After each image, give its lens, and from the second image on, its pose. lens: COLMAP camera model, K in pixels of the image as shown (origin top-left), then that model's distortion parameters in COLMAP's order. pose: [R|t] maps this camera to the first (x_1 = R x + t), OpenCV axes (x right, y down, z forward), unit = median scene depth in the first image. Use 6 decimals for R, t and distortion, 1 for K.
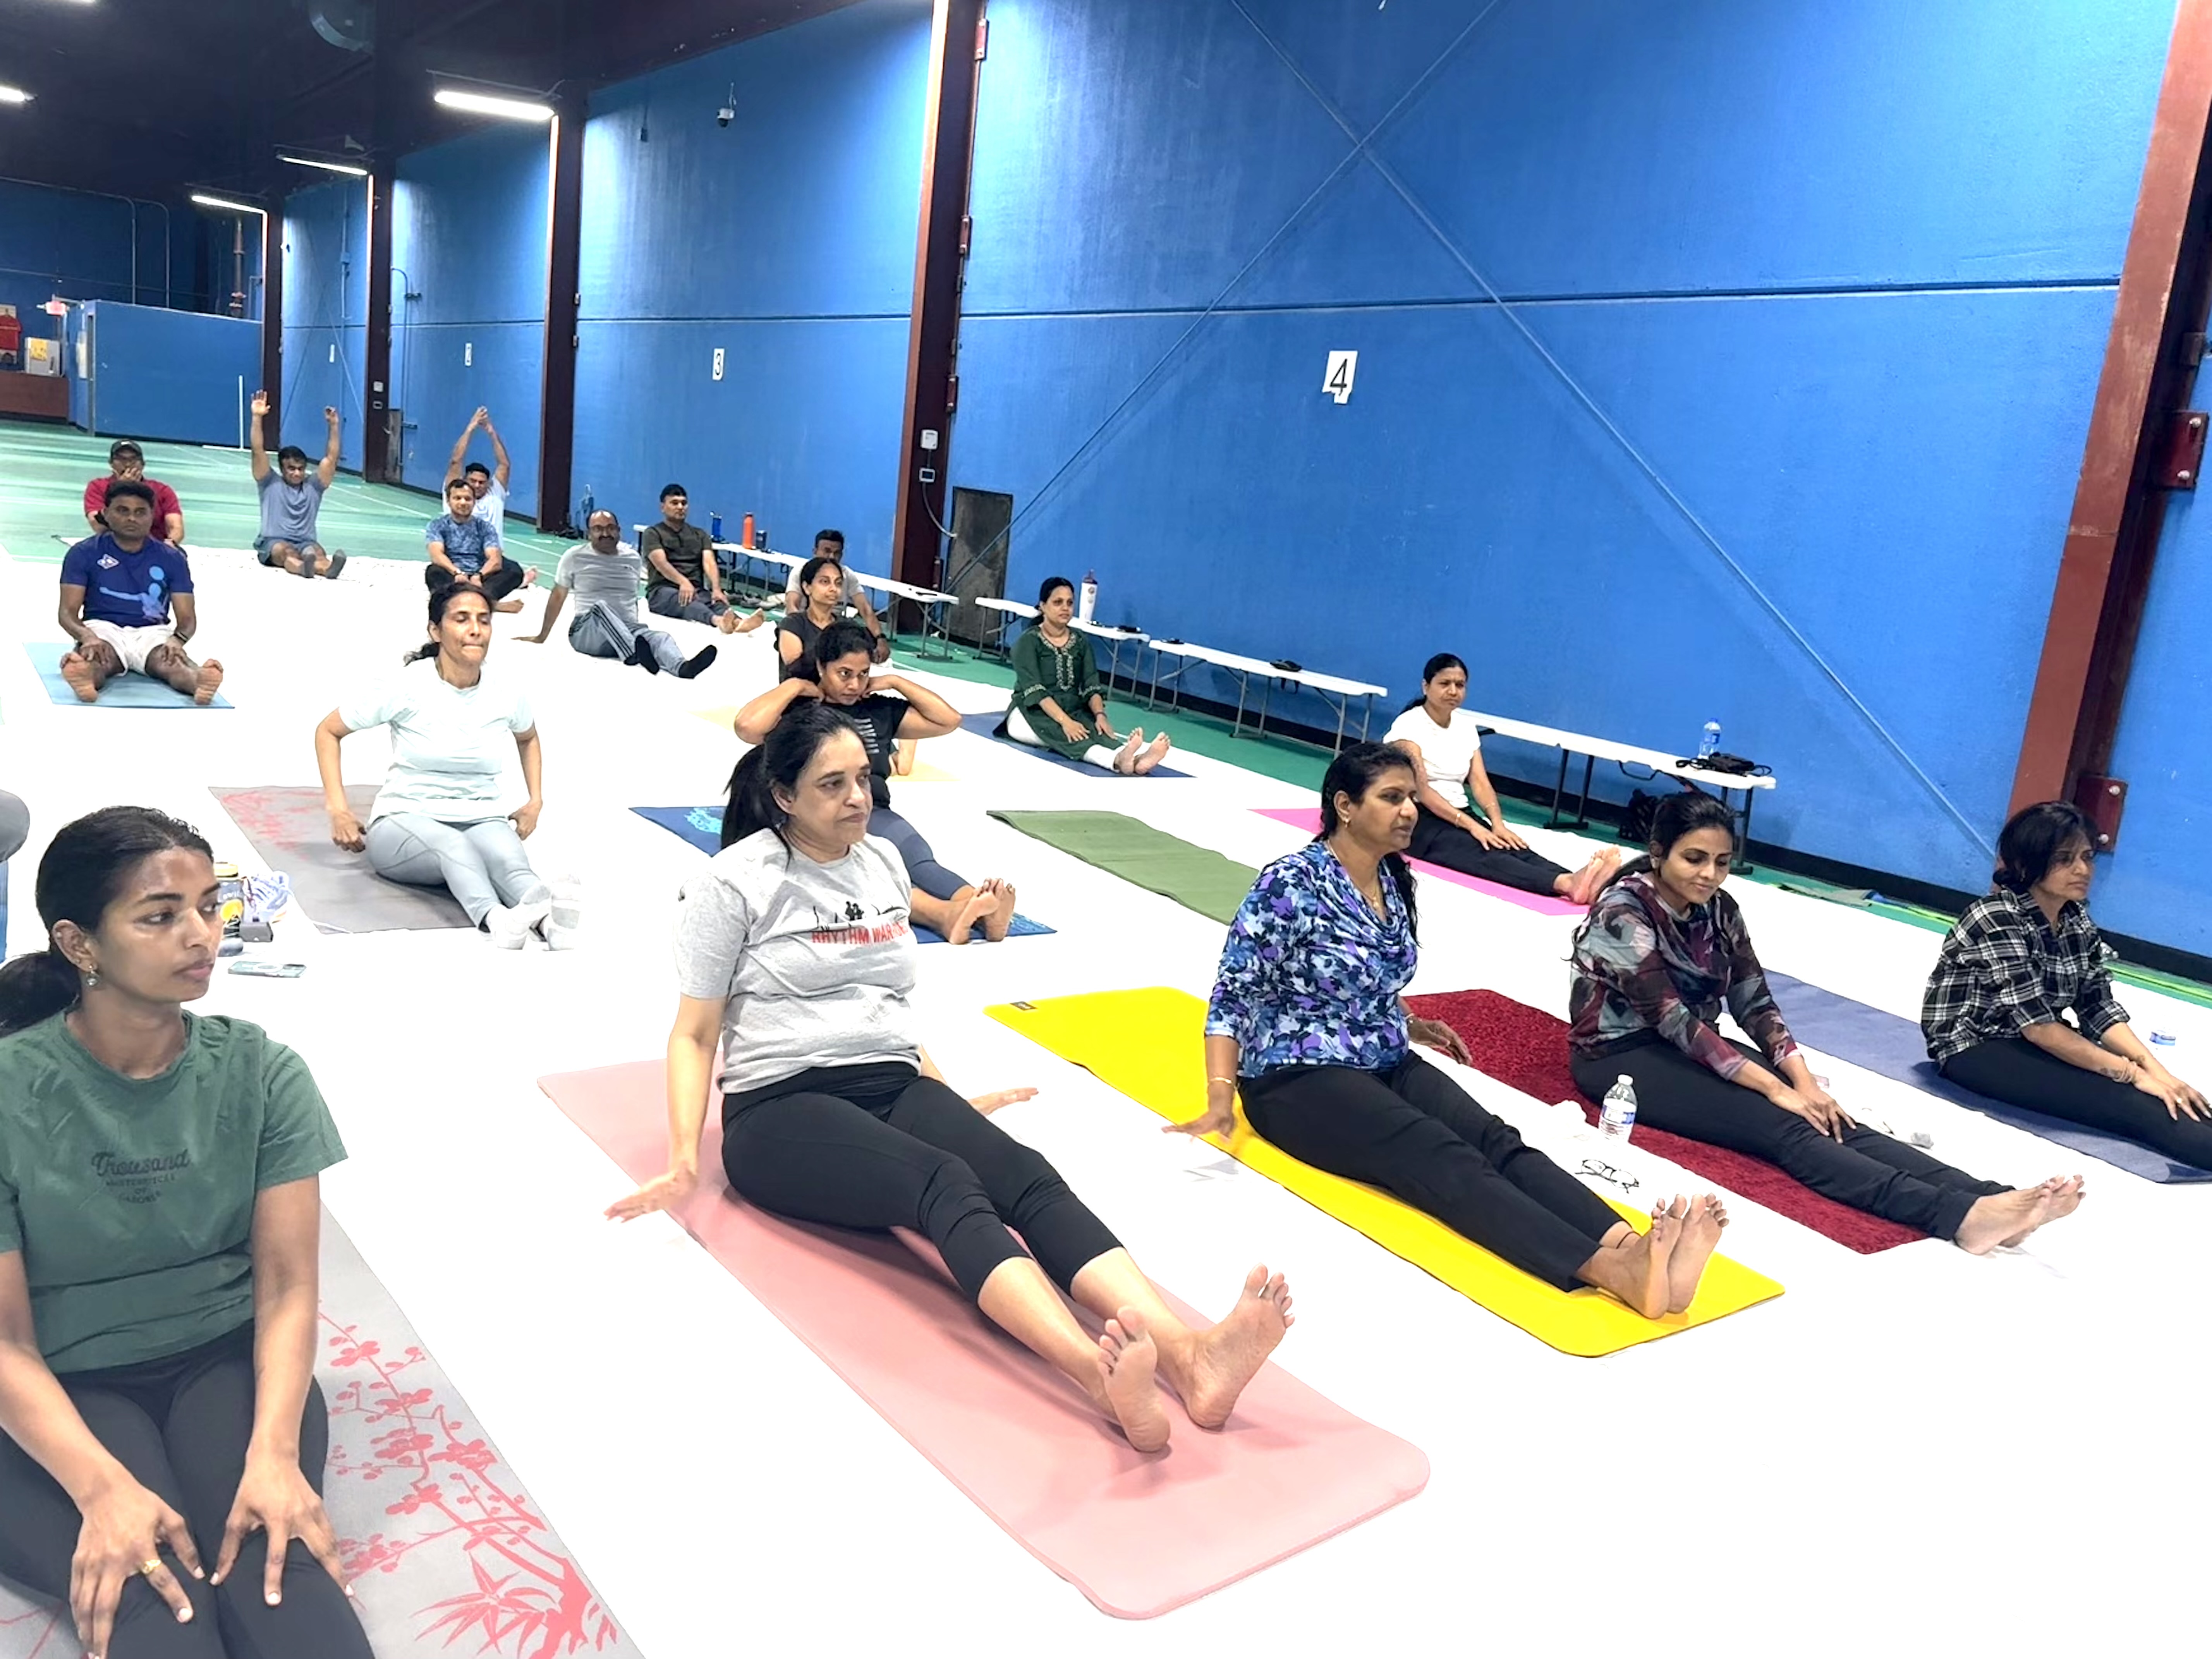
lens RADIAL K [[1702.9, 0, 1108.2], [0, 1702.9, 843.6], [0, 0, 1]] dist [0.081651, -0.082922]
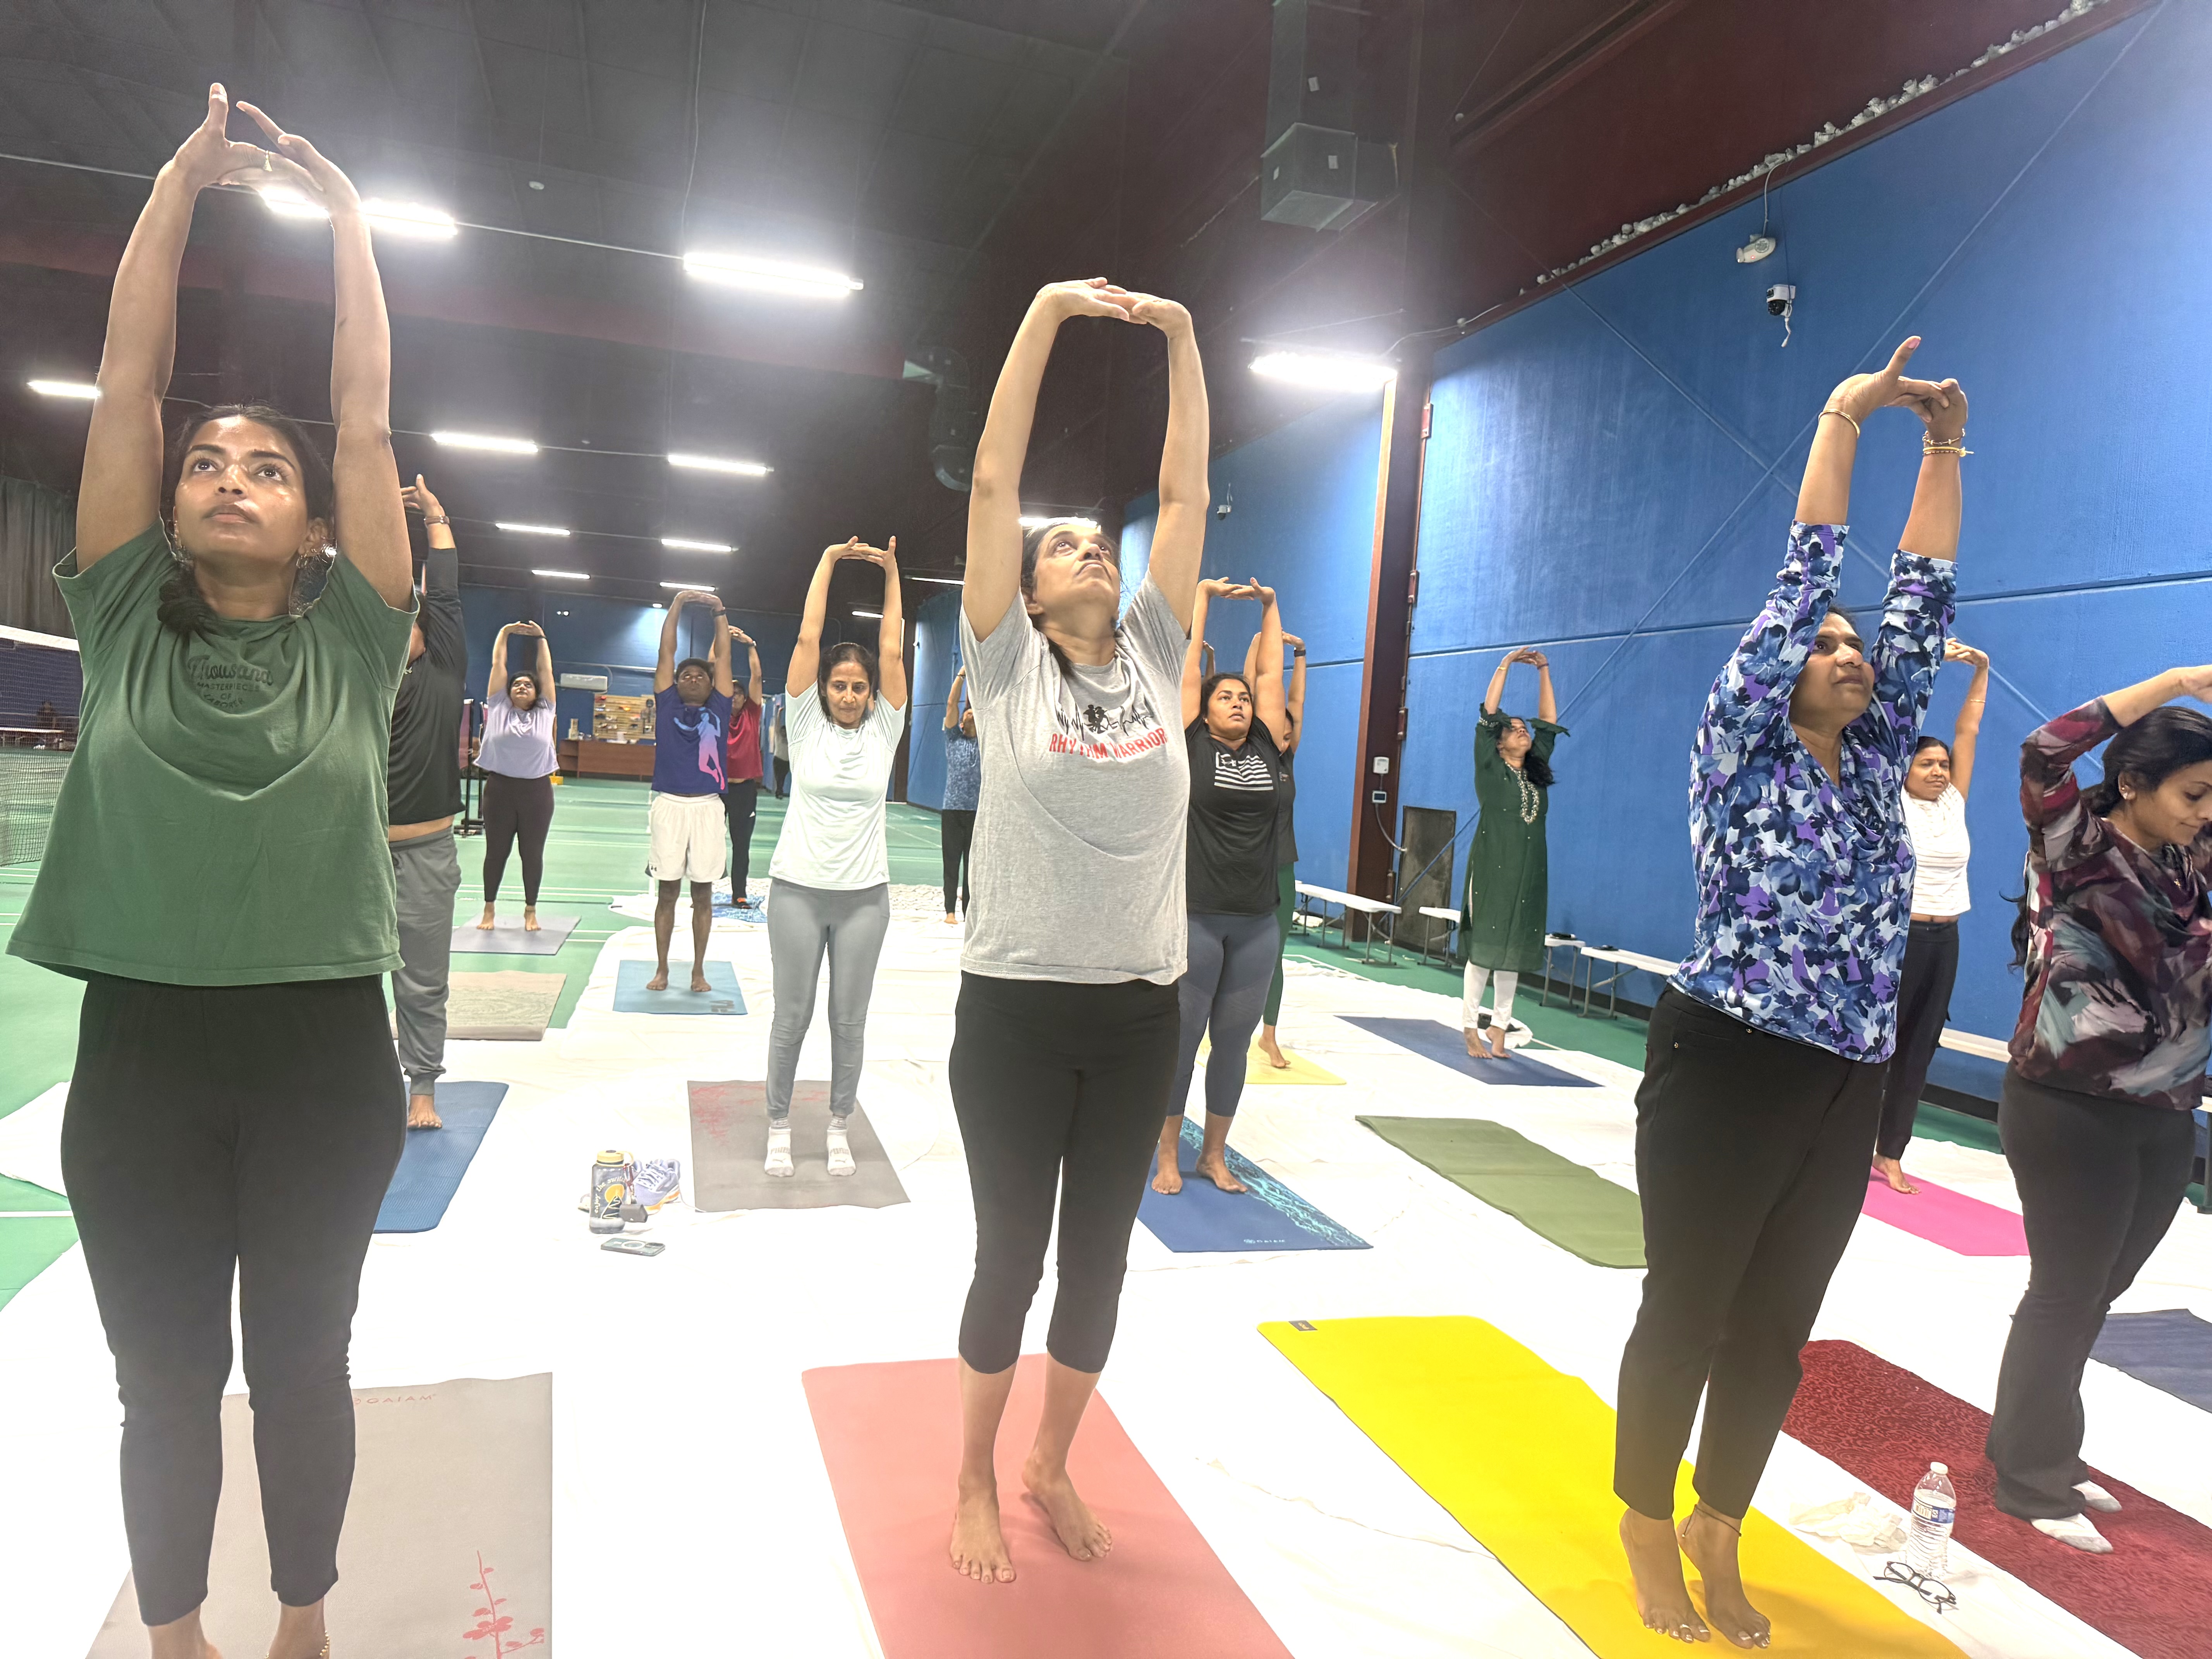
lens RADIAL K [[1563.9, 0, 1095.9], [0, 1563.9, 856.1], [0, 0, 1]] dist [0.030744, -0.043339]
pose [[0.944448, -0.028484, -0.327425, 0.059430], [-0.029364, 0.984940, -0.170382, -0.005544], [0.327347, 0.170531, 0.929388, 0.029807]]
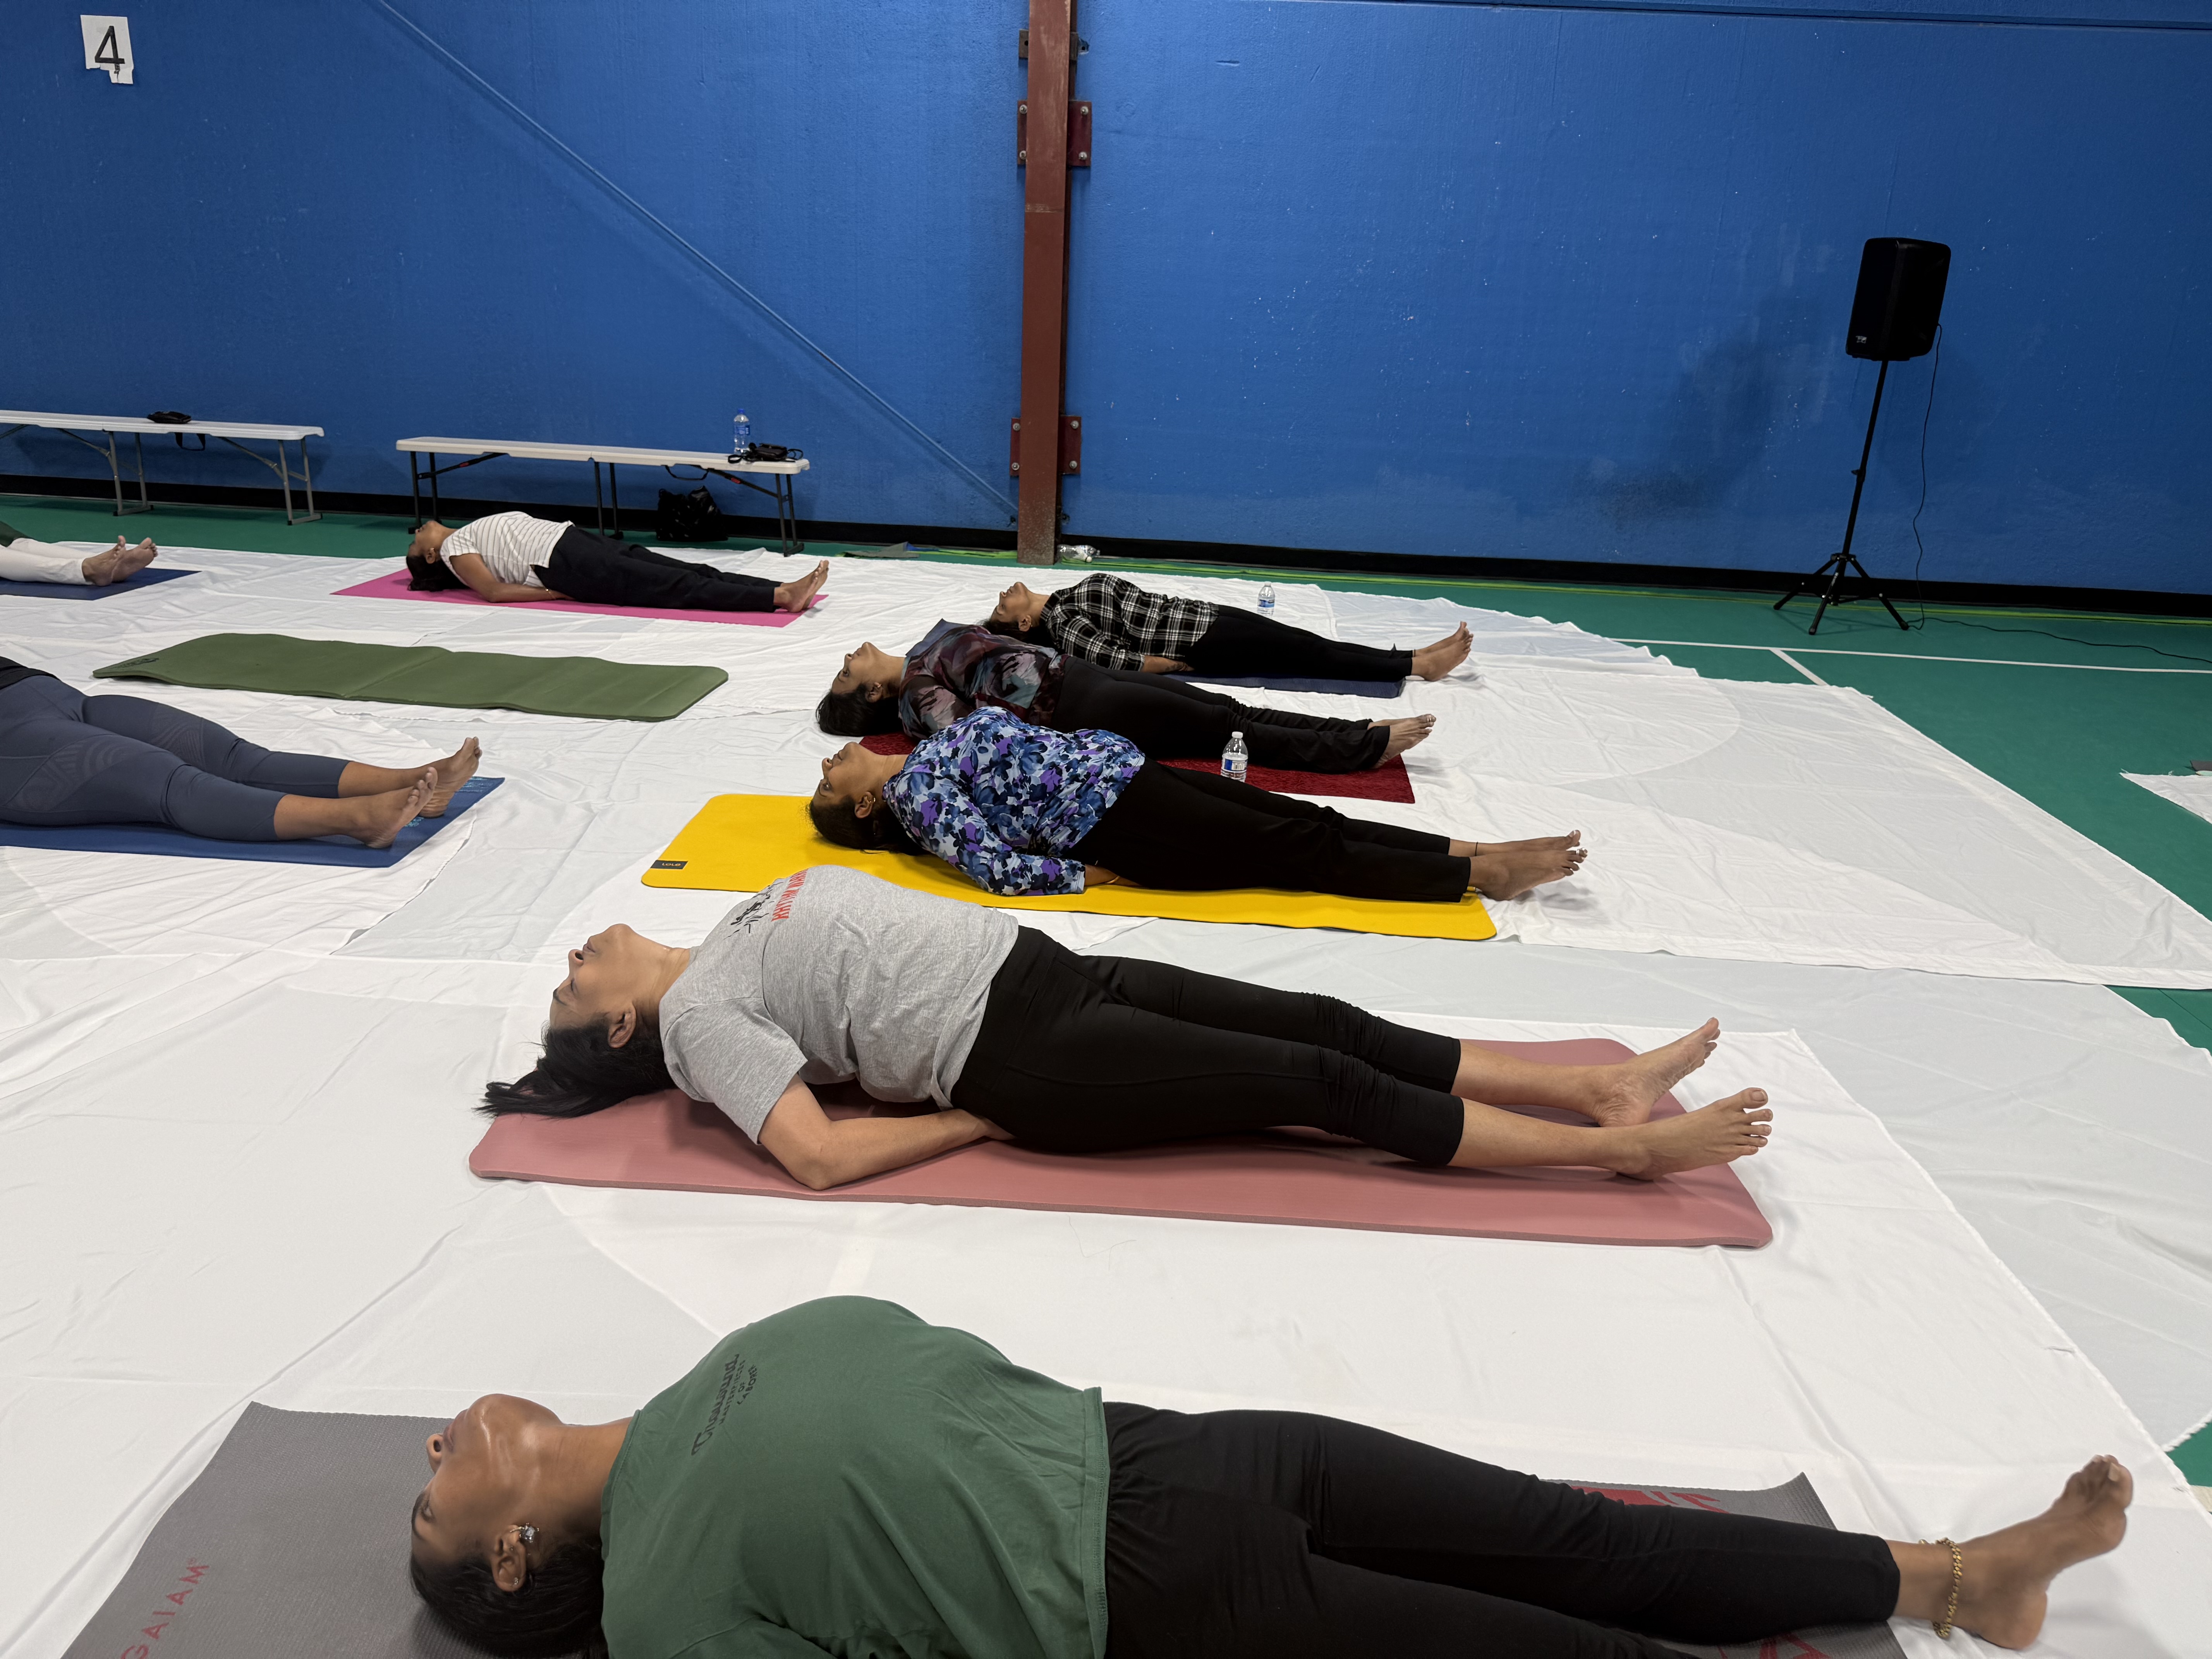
lens RADIAL K [[1563.9, 0, 1111.0], [0, 1563.9, 839.5], [0, 0, 1]] dist [0.030744, -0.043339]
pose [[0.637522, -0.335554, 0.693519, -0.185882], [0.183324, 0.940385, 0.286476, -0.042146], [-0.748303, -0.055496, 0.661031, 0.122745]]
